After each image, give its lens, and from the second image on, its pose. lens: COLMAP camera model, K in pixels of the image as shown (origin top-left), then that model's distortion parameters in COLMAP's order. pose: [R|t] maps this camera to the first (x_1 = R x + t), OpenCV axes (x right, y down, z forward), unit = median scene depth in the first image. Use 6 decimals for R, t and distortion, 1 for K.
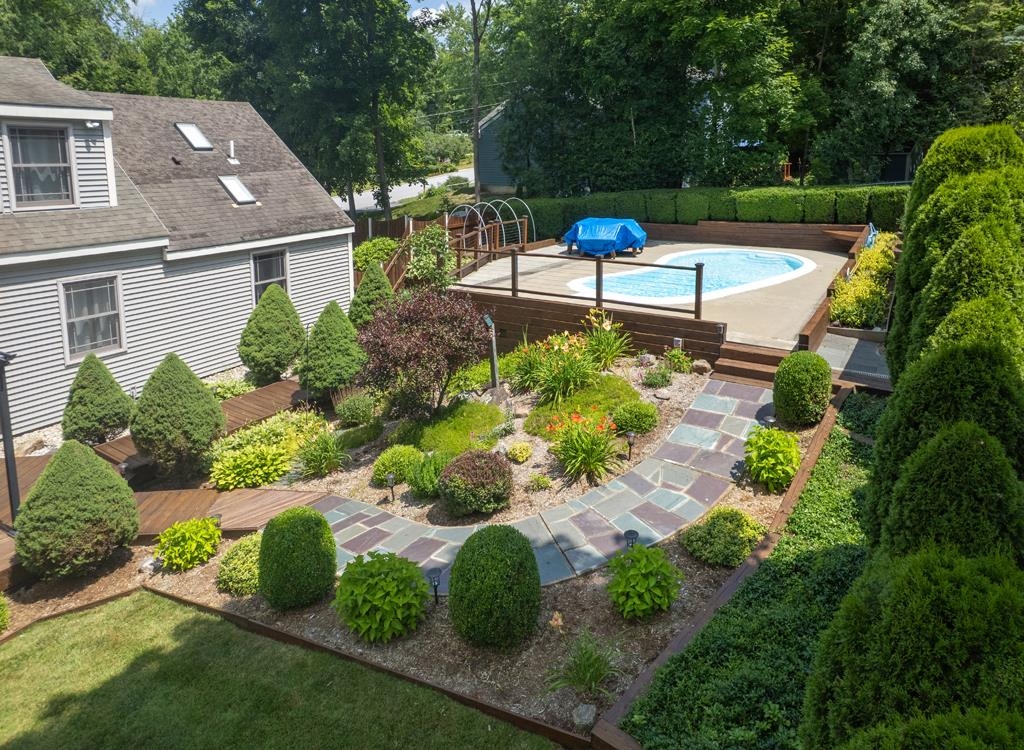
lens RADIAL K [[658.0, 0, 548.8], [0, 658.0, 264.4], [0, 0, 1]] dist [-0.053732, 0.018603]
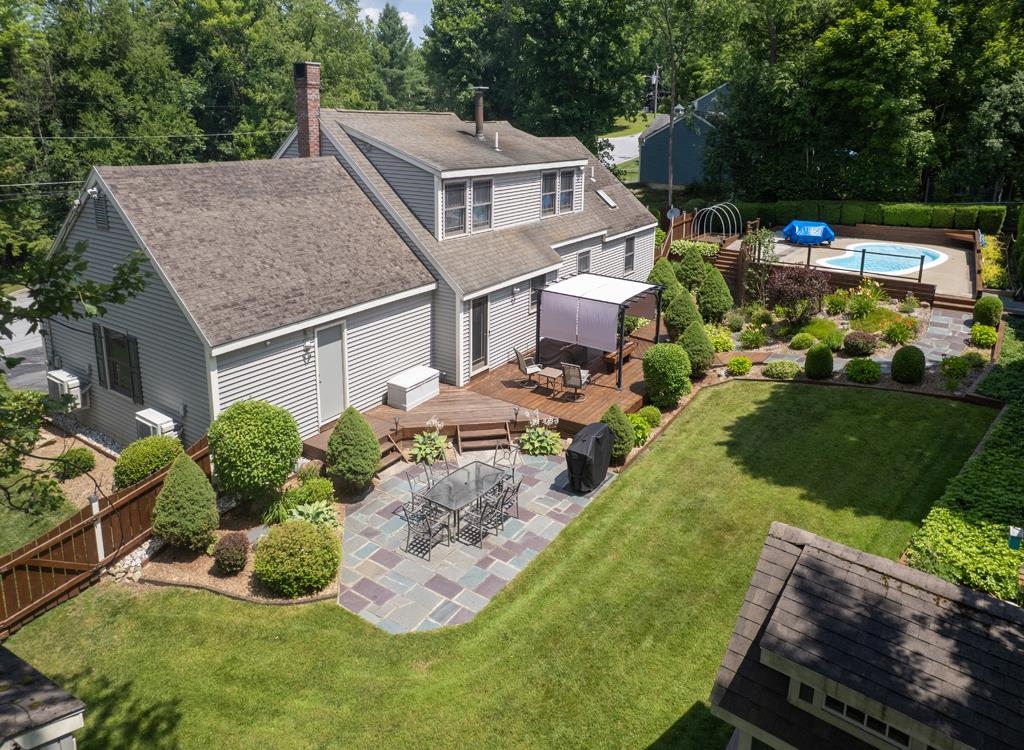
lens RADIAL K [[658.0, 0, 513.7], [0, 658.0, 283.1], [0, 0, 1]] dist [-0.053732, 0.018603]
pose [[0.998061, 0.033973, -0.052155, -0.730840], [-0.030378, 0.997207, 0.068236, -0.009441], [0.054328, -0.066519, 0.996305, -0.839271]]
